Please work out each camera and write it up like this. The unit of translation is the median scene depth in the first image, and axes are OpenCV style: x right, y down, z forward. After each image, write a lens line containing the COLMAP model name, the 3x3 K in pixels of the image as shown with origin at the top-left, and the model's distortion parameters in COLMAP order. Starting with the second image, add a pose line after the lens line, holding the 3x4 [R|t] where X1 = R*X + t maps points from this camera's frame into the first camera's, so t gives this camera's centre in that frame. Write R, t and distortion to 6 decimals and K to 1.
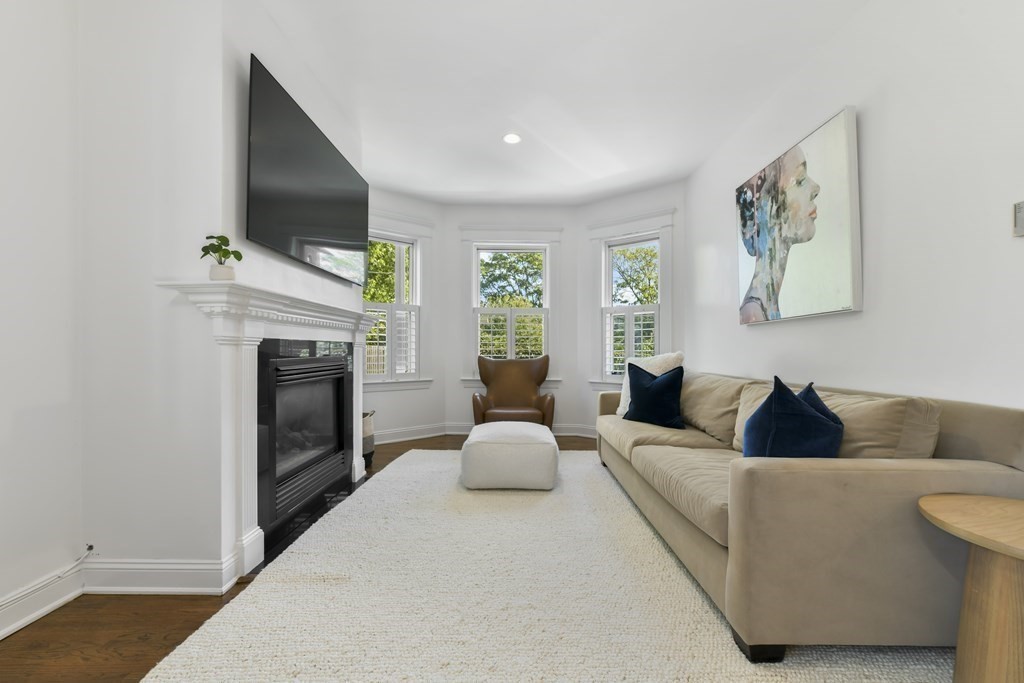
lens RADIAL K [[411.9, 0, 513.7], [0, 411.9, 348.4], [0, 0, 1]] dist [-0.000499, -0.000120]
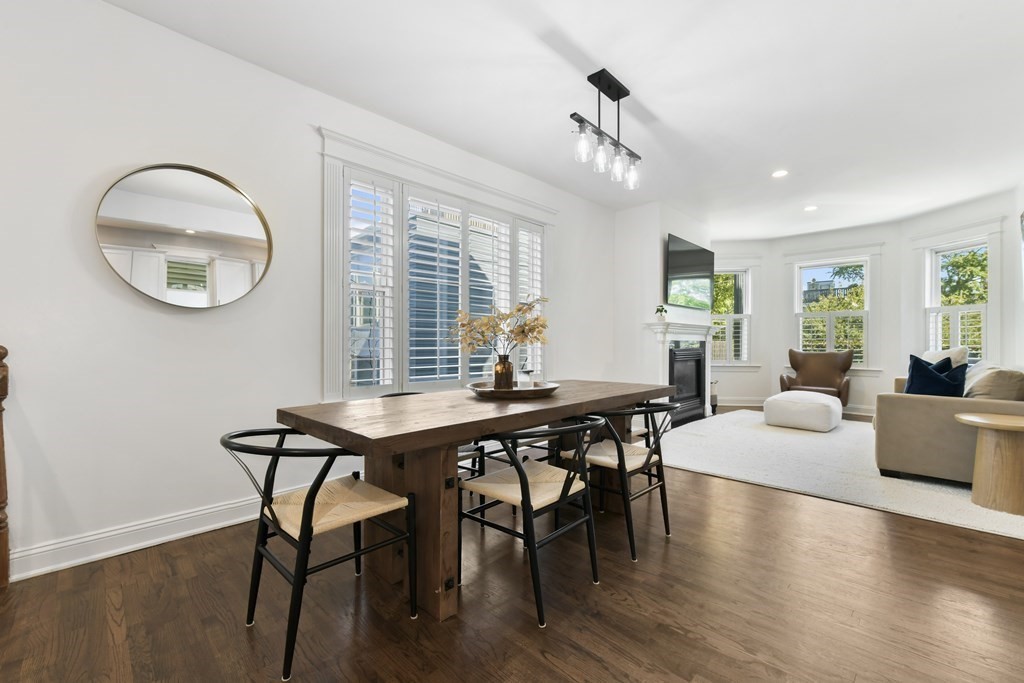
lens RADIAL K [[444.1, 0, 512.8], [0, 444.1, 347.0], [0, 0, 1]] dist [-0.000017, 0.000153]
pose [[0.721698, 0.003956, -0.692196, 0.319099], [0.002432, 0.999963, 0.008250, -0.005393], [0.692204, -0.007637, 0.721662, -0.906098]]
